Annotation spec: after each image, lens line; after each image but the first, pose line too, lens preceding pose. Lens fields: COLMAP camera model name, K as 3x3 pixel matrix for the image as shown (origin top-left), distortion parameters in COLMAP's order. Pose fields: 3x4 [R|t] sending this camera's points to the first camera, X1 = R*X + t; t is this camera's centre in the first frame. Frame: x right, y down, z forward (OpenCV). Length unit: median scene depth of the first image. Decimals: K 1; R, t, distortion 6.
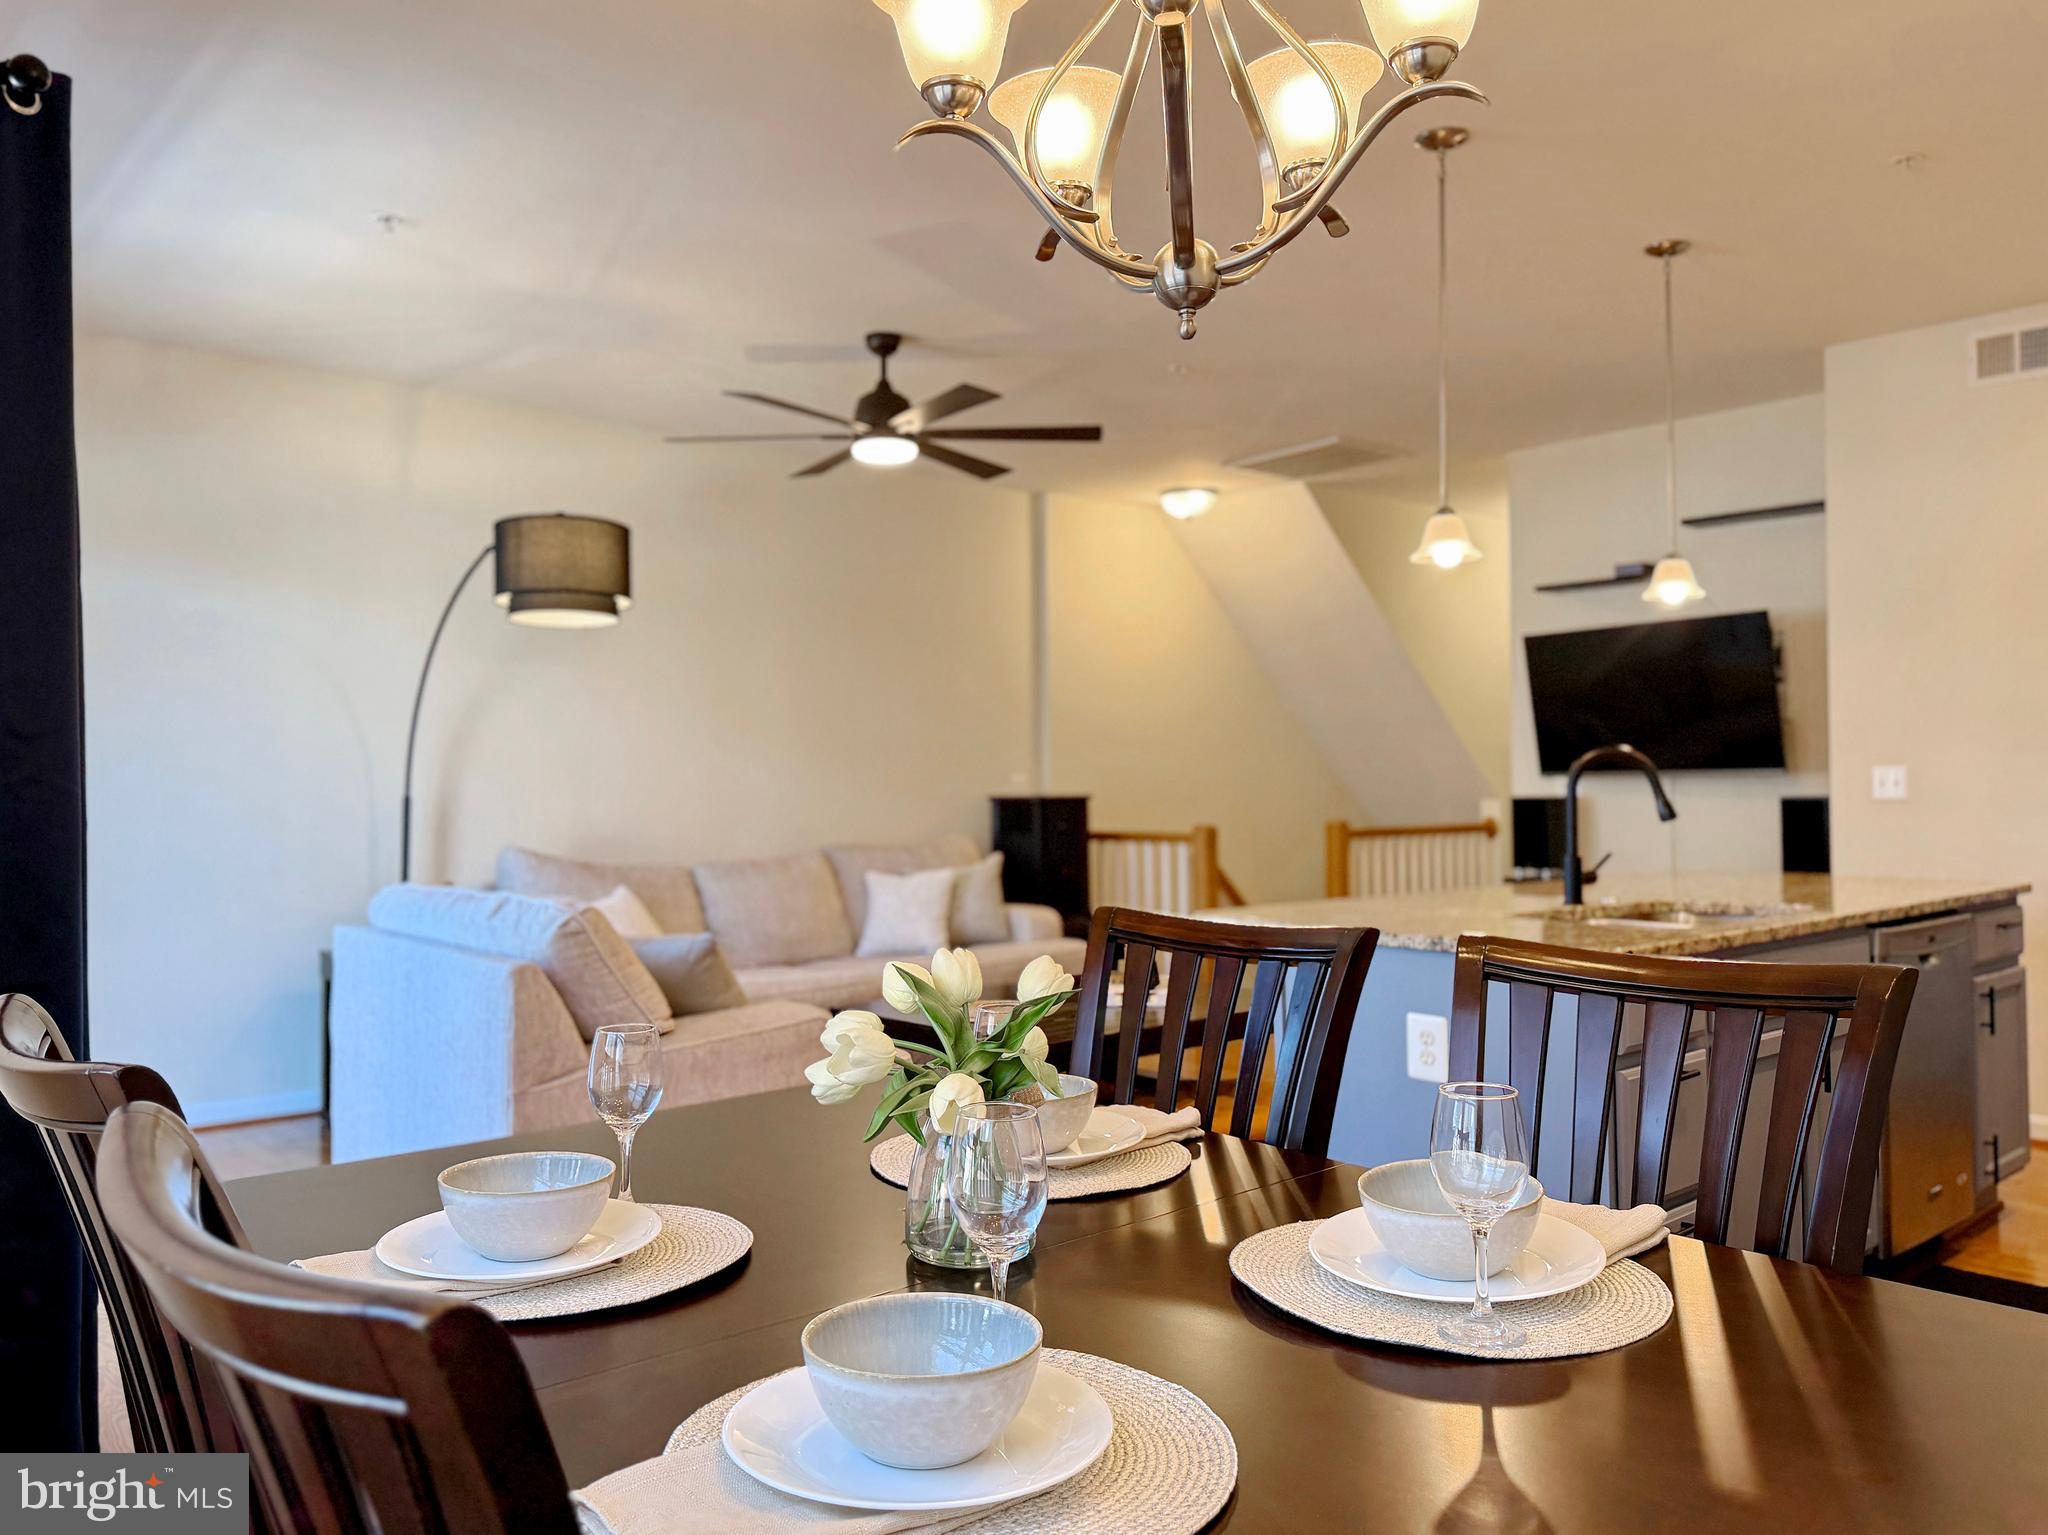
lens RADIAL K [[1442.2, 0, 1026.3], [0, 1442.2, 774.8], [0, 0, 1]] dist [0.055691, 0.002575]
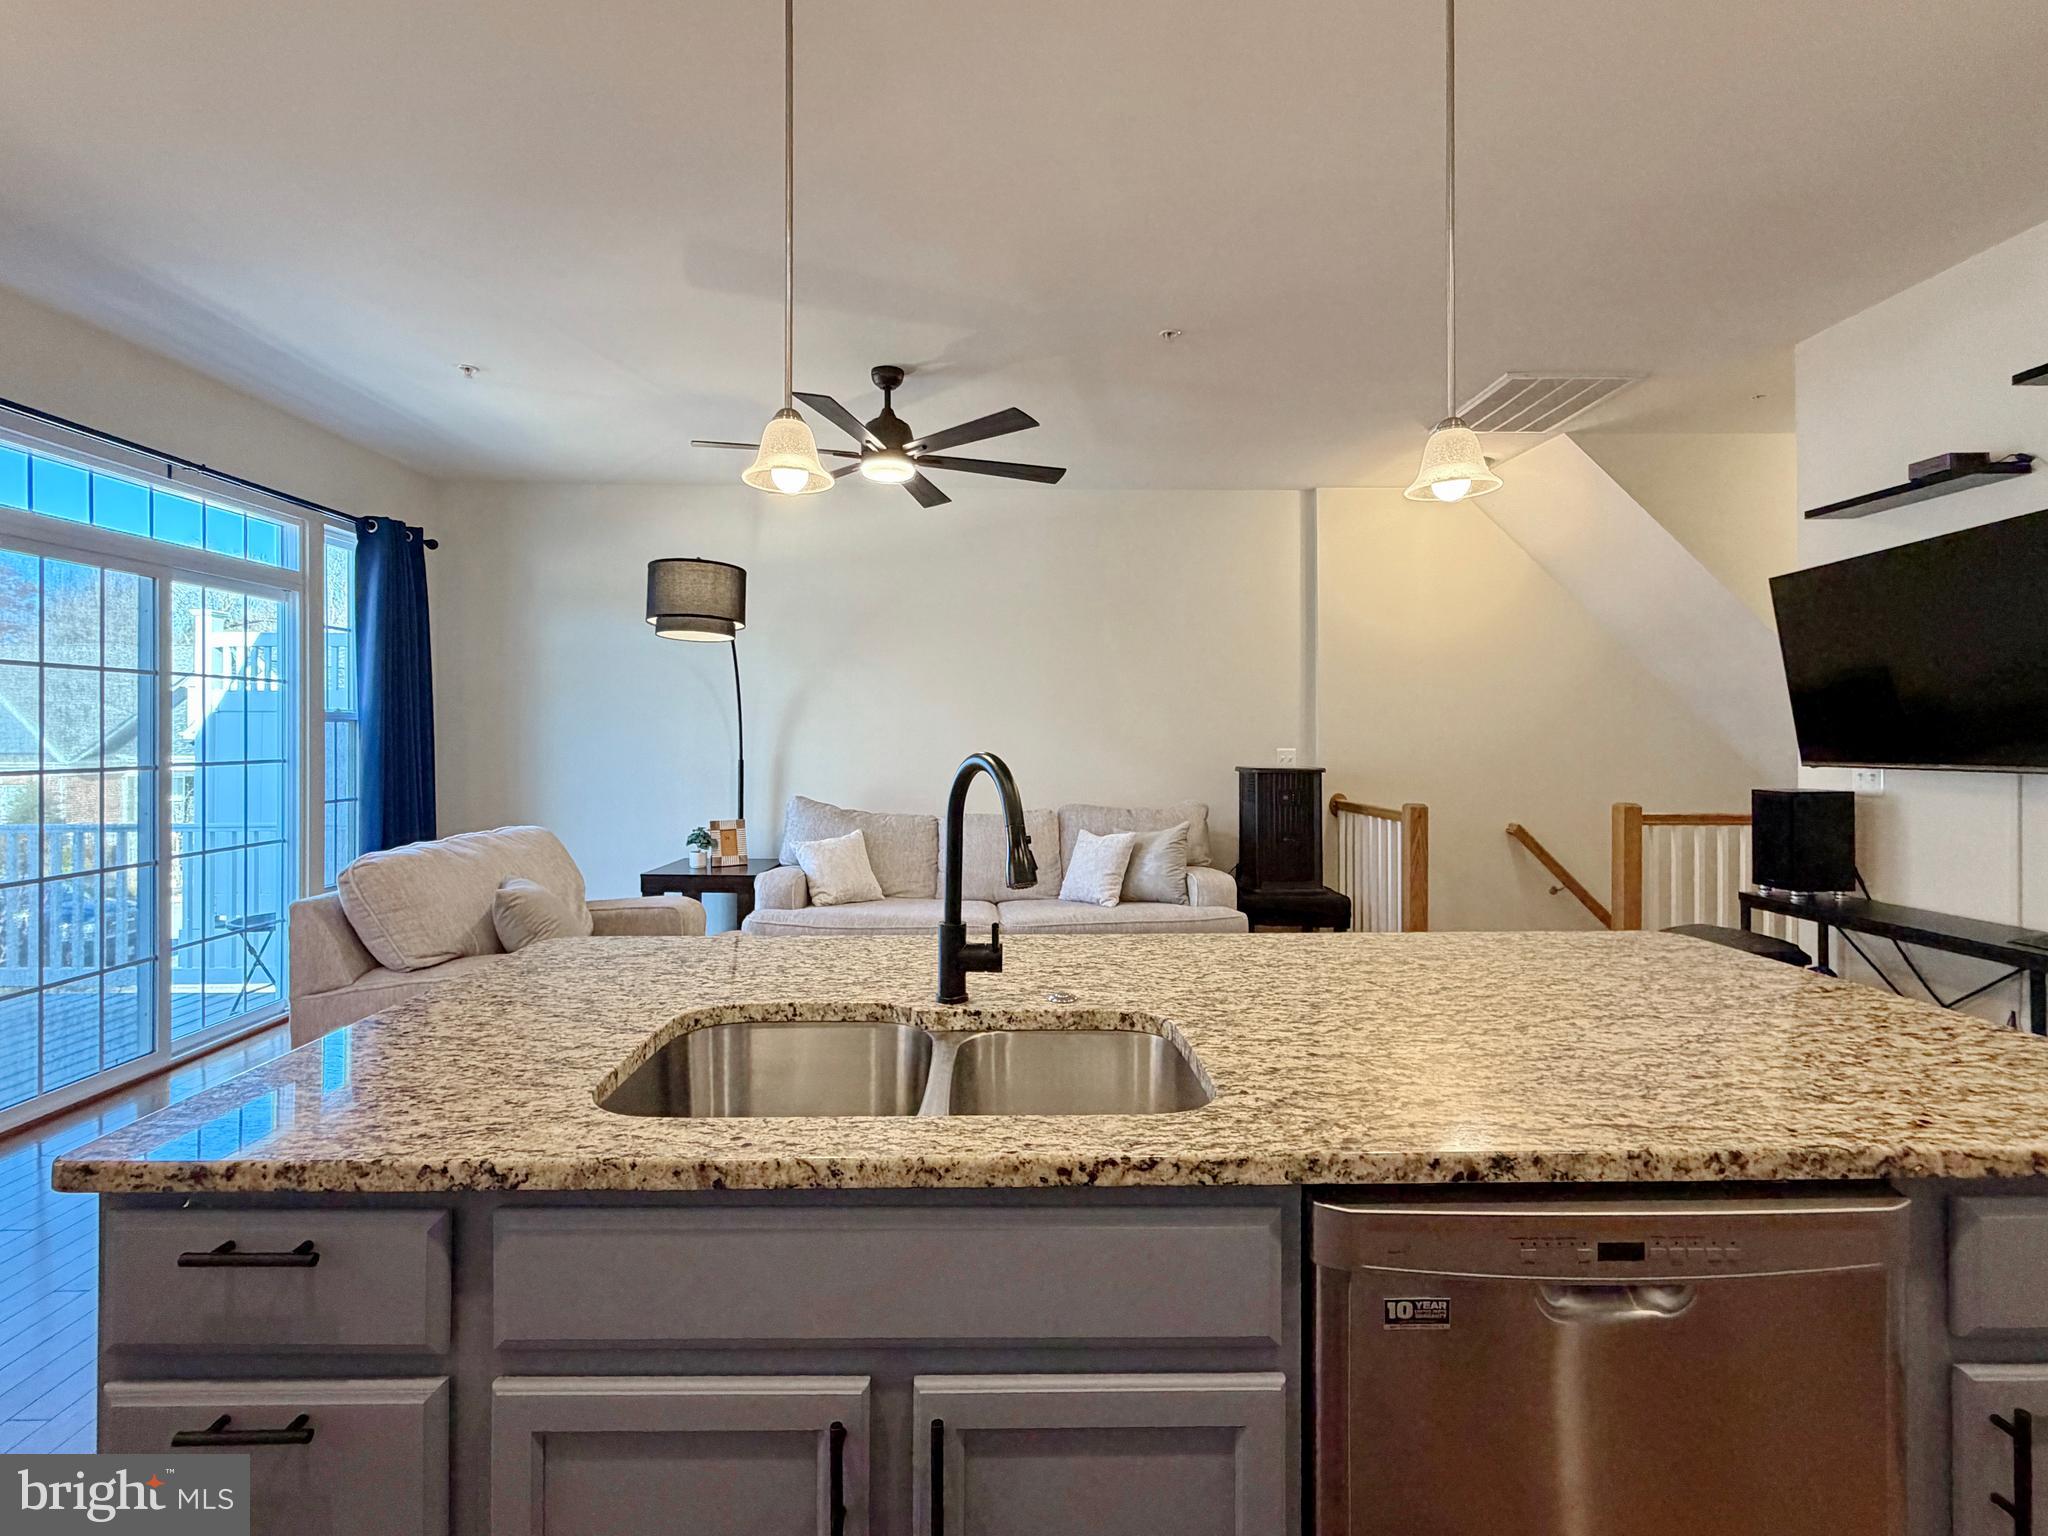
lens RADIAL K [[933.0, 0, 1044.7], [0, 933.0, 714.4], [0, 0, 1]] dist [0.000203, 0.000873]
pose [[0.778279, -0.005387, -0.627895, 0.464155], [-0.005748, 0.999860, -0.015702, -0.018648], [0.627892, 0.015829, 0.778140, 0.504134]]
